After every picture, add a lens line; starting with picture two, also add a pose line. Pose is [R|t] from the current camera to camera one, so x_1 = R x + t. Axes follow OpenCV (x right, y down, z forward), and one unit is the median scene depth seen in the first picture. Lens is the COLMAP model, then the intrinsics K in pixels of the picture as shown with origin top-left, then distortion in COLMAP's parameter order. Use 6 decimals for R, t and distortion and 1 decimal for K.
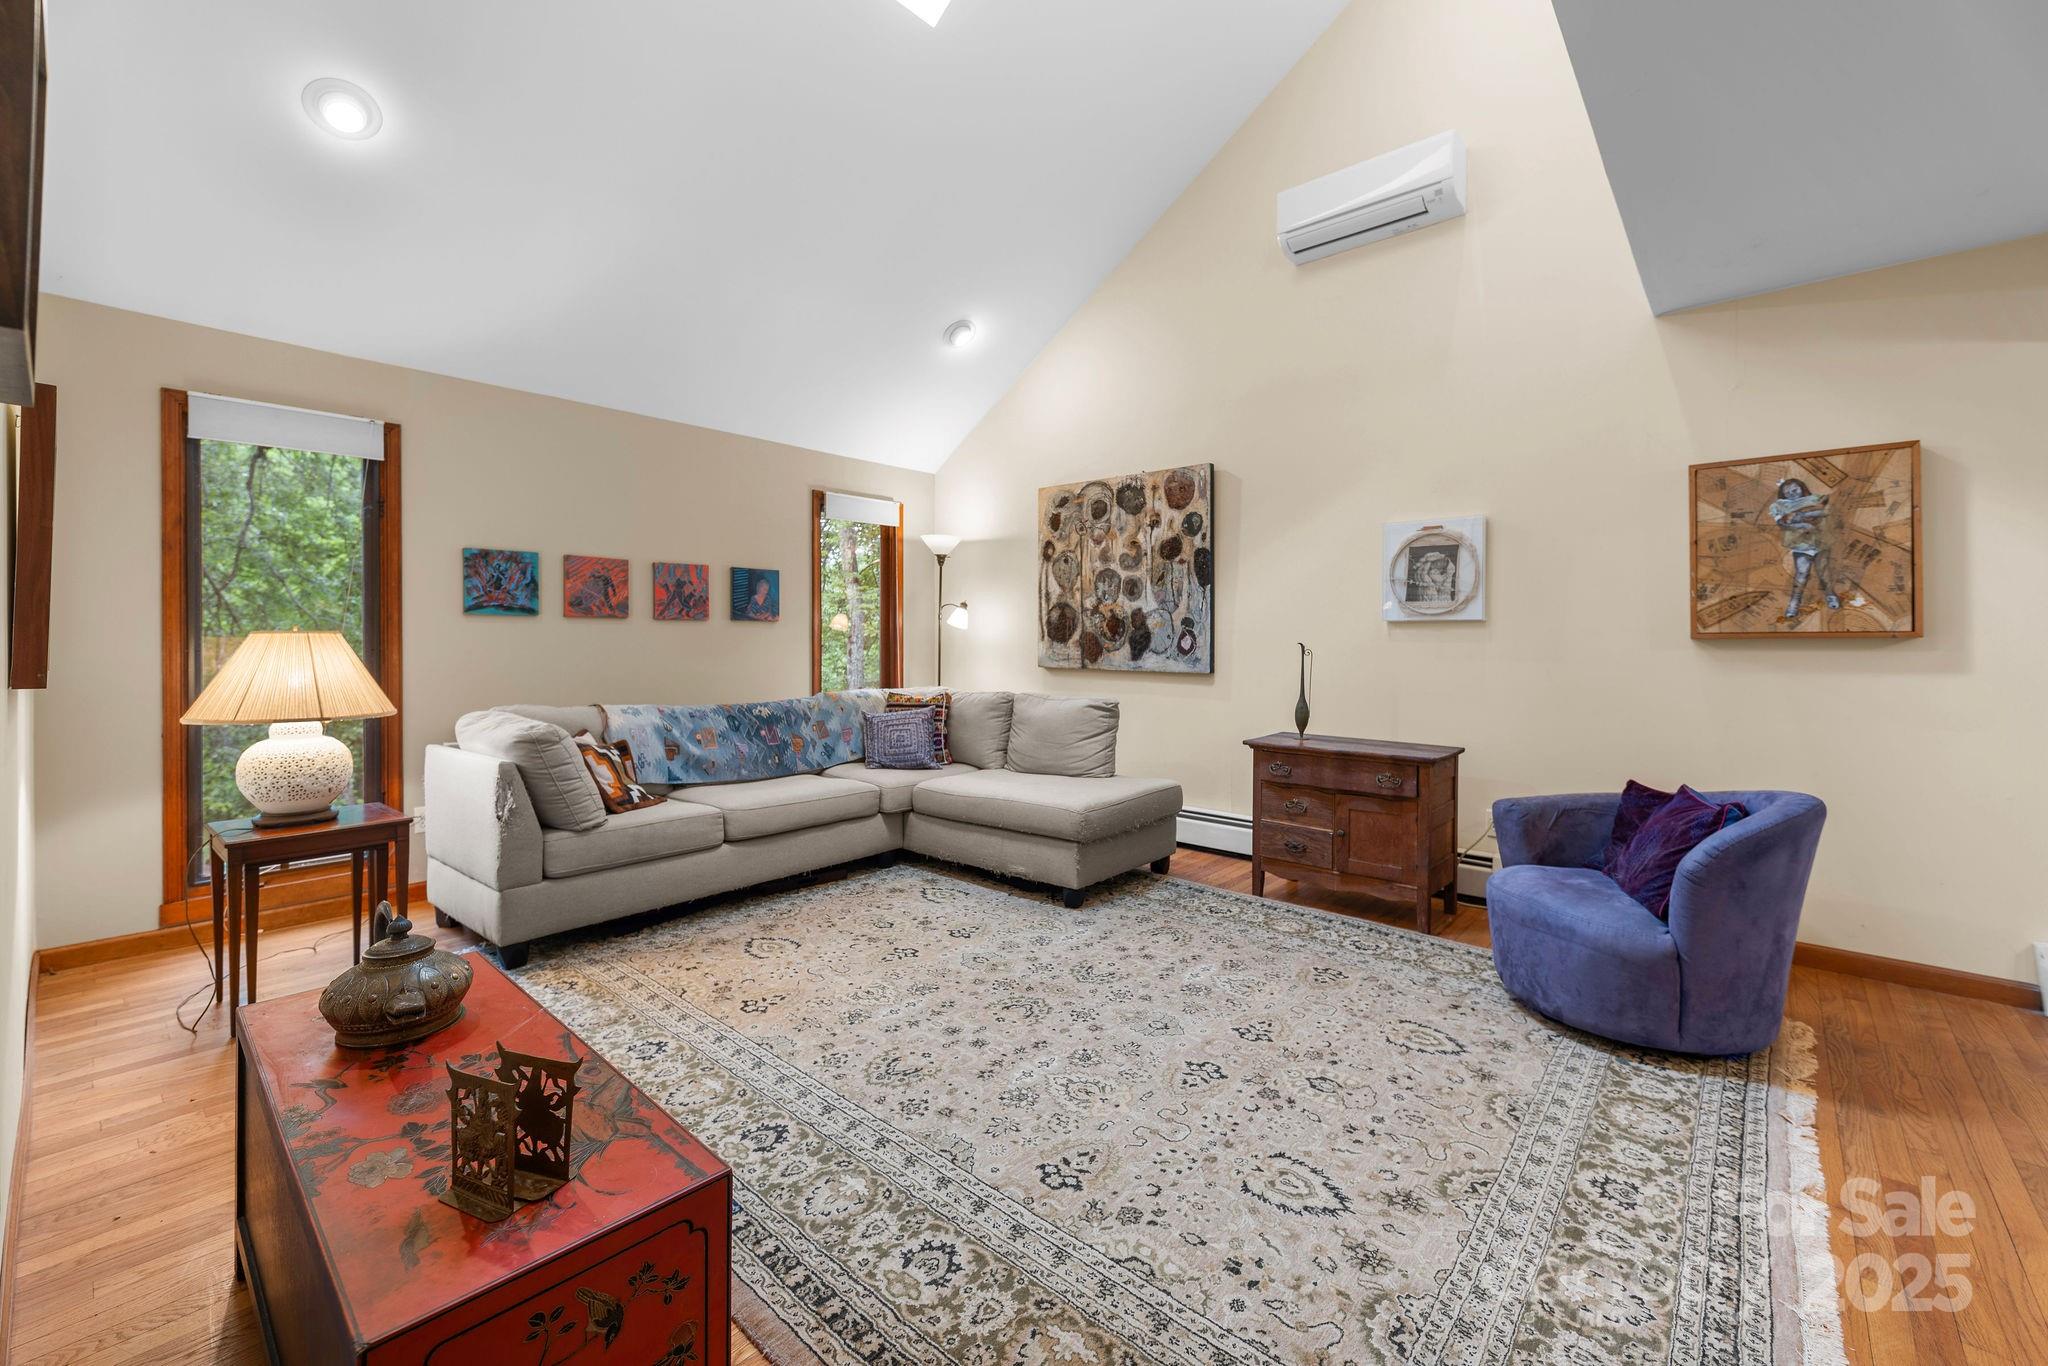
lens RADIAL K [[824.6, 0, 1031.4], [0, 824.6, 654.0], [0, 0, 1]] dist [0.000994, 0.000004]
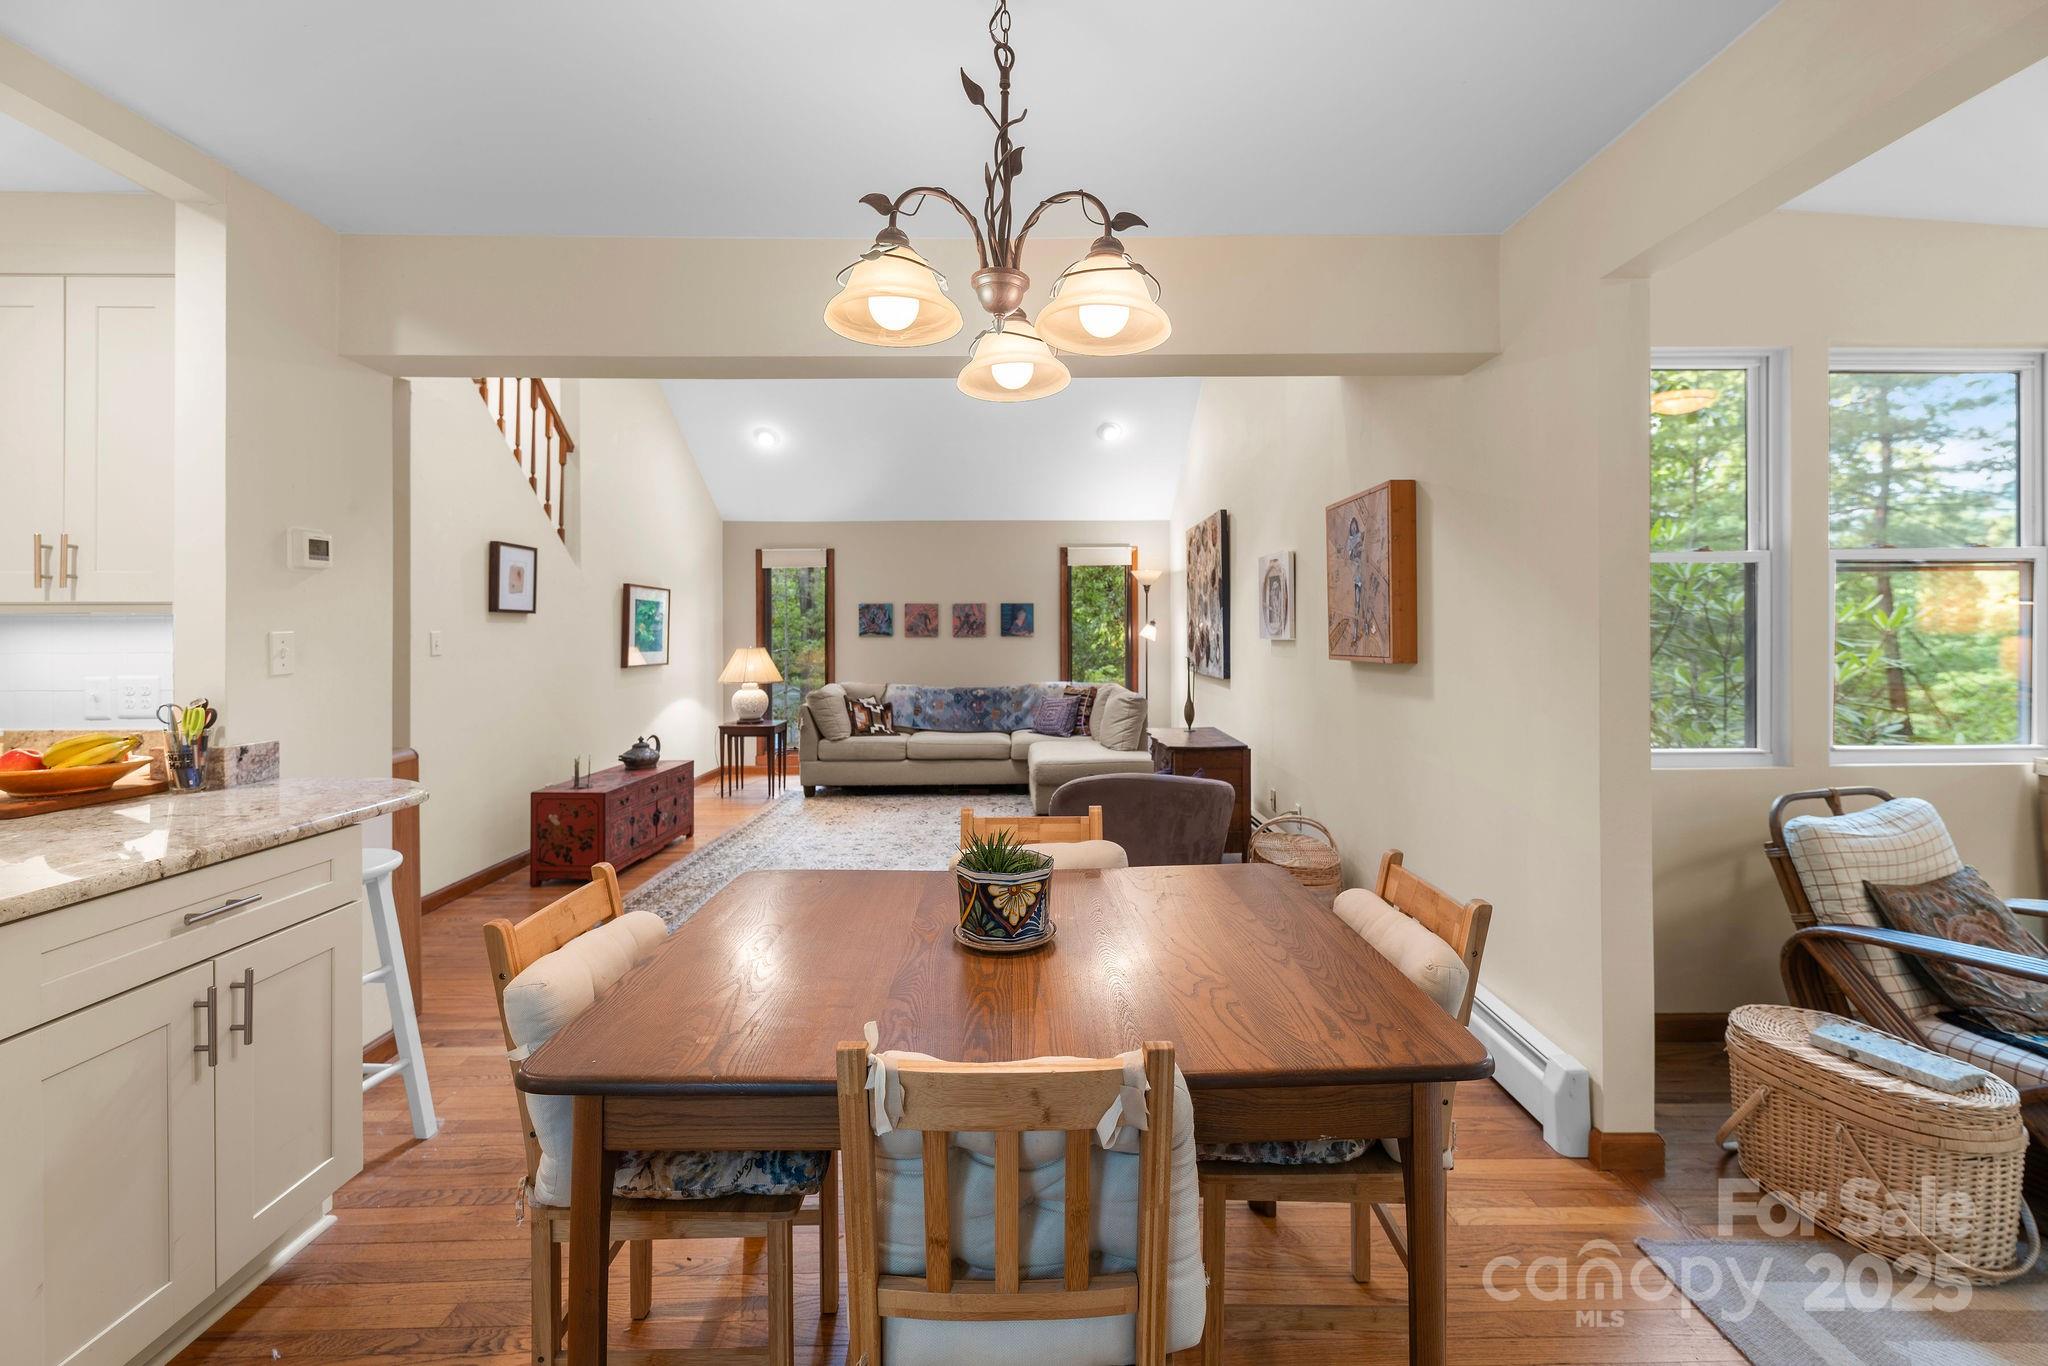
lens RADIAL K [[814.6, 0, 1028.8], [0, 814.6, 635.9], [0, 0, 1]] dist [0.000190, 0.000015]
pose [[0.674568, -0.005073, -0.738195, 0.980940], [-0.007933, 0.999869, -0.014120, -0.023019], [0.738170, 0.015381, 0.674440, -0.039240]]
